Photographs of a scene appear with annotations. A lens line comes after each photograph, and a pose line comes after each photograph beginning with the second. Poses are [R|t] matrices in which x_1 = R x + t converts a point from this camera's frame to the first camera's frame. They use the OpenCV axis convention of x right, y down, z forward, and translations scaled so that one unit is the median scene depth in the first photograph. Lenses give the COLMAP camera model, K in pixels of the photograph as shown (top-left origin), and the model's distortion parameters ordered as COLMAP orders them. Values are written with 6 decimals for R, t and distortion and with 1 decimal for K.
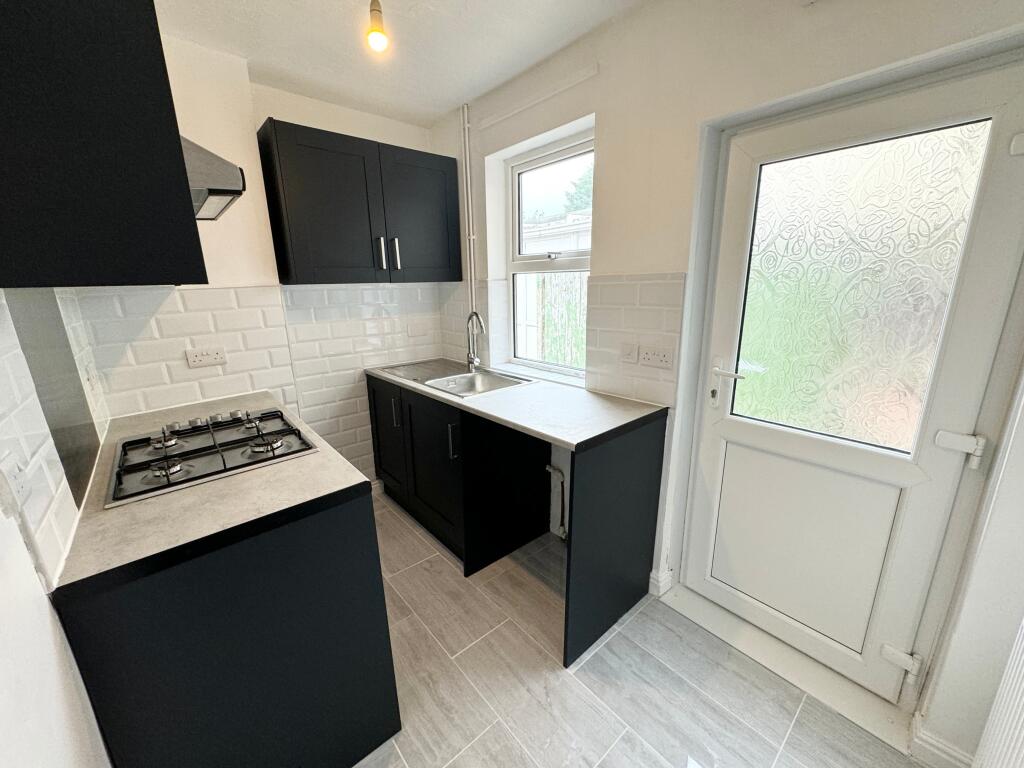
lens RADIAL K [[407.6, 0, 512.0], [0, 407.6, 384.0], [0, 0, 1]] dist [-0.000275, -0.000088]
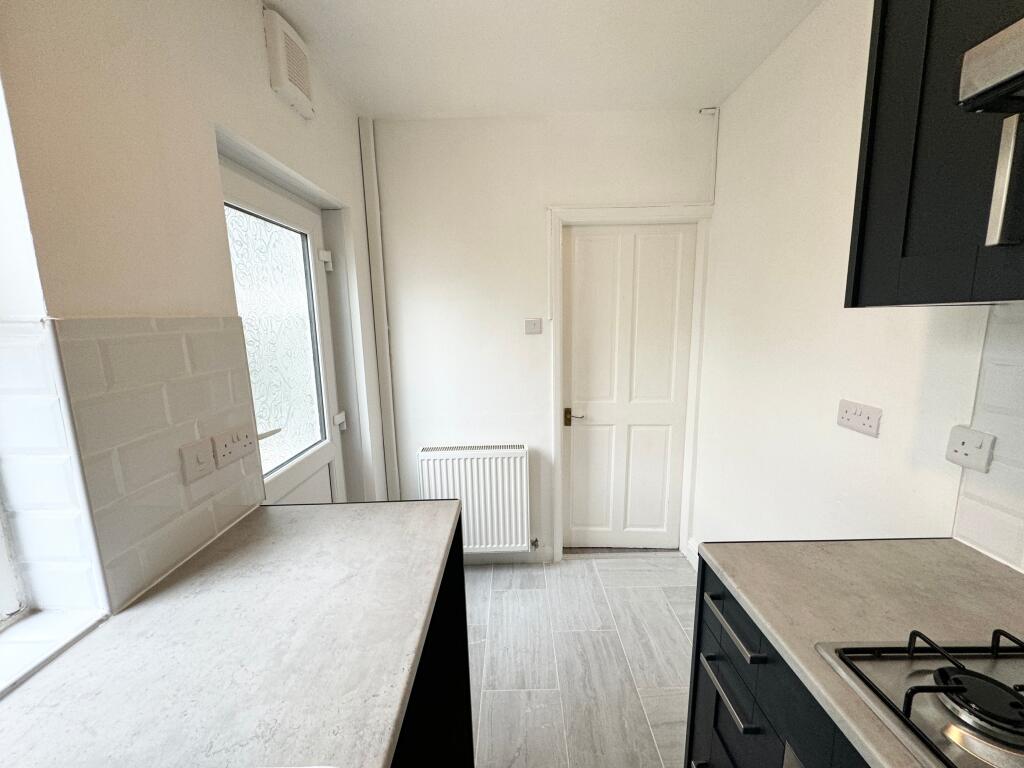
lens RADIAL K [[407.6, 0, 512.0], [0, 407.6, 384.0], [0, 0, 1]] dist [-0.000275, -0.000088]
pose [[-0.750963, -0.068871, 0.656743, -0.475536], [0.199120, 0.924636, 0.324651, -0.335616], [-0.629608, 0.374572, -0.680654, 1.367137]]
